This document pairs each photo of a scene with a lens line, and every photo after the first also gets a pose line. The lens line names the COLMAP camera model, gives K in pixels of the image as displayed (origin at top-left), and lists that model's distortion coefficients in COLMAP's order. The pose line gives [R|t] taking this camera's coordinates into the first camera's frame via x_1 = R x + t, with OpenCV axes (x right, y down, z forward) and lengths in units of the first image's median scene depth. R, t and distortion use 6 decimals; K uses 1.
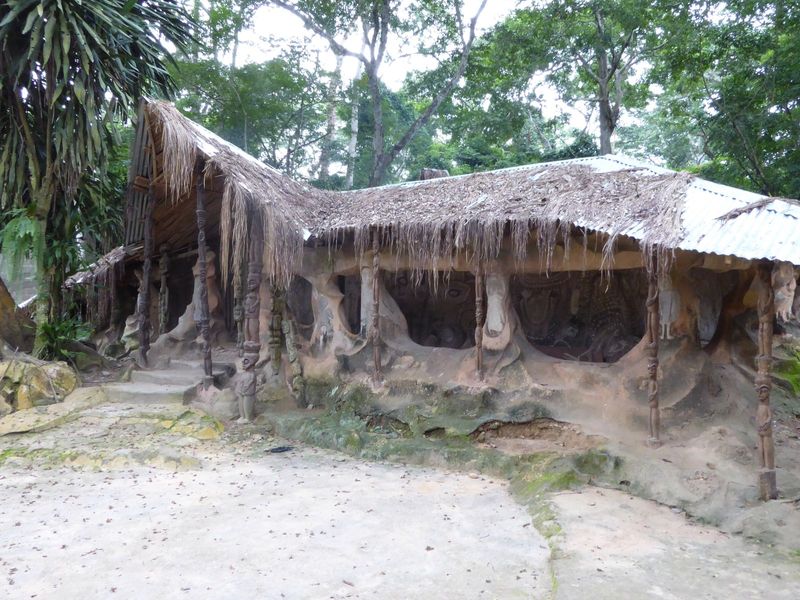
lens RADIAL K [[557.5, 0, 399.6], [0, 557.5, 301.1], [0, 0, 1]] dist [-0.001834, -0.000122]
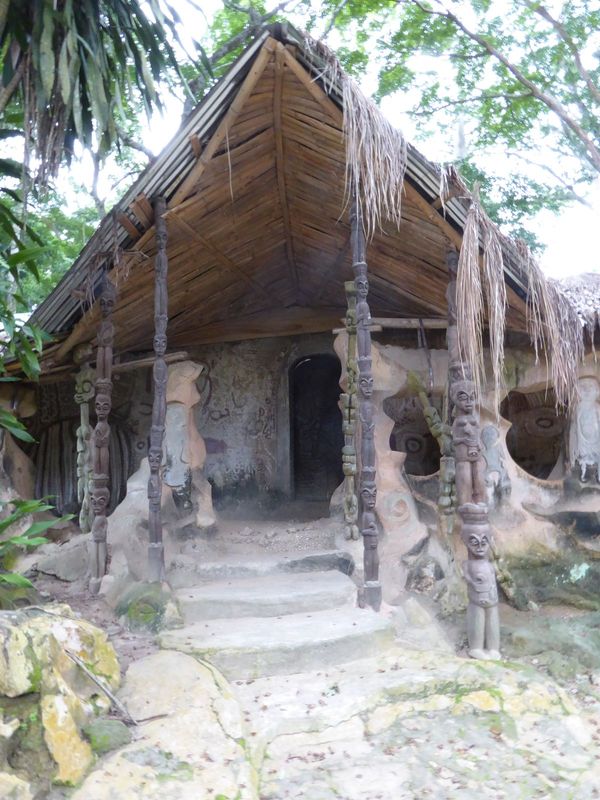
lens RADIAL K [[557.5, 0, 300.1], [0, 557.5, 400.4], [0, 0, 1]] dist [-0.001834, -0.000122]
pose [[0.861651, 0.002127, 0.507497, -0.655784], [0.054407, 0.993841, -0.096540, 0.012232], [-0.504576, 0.110795, 0.856228, 0.558650]]
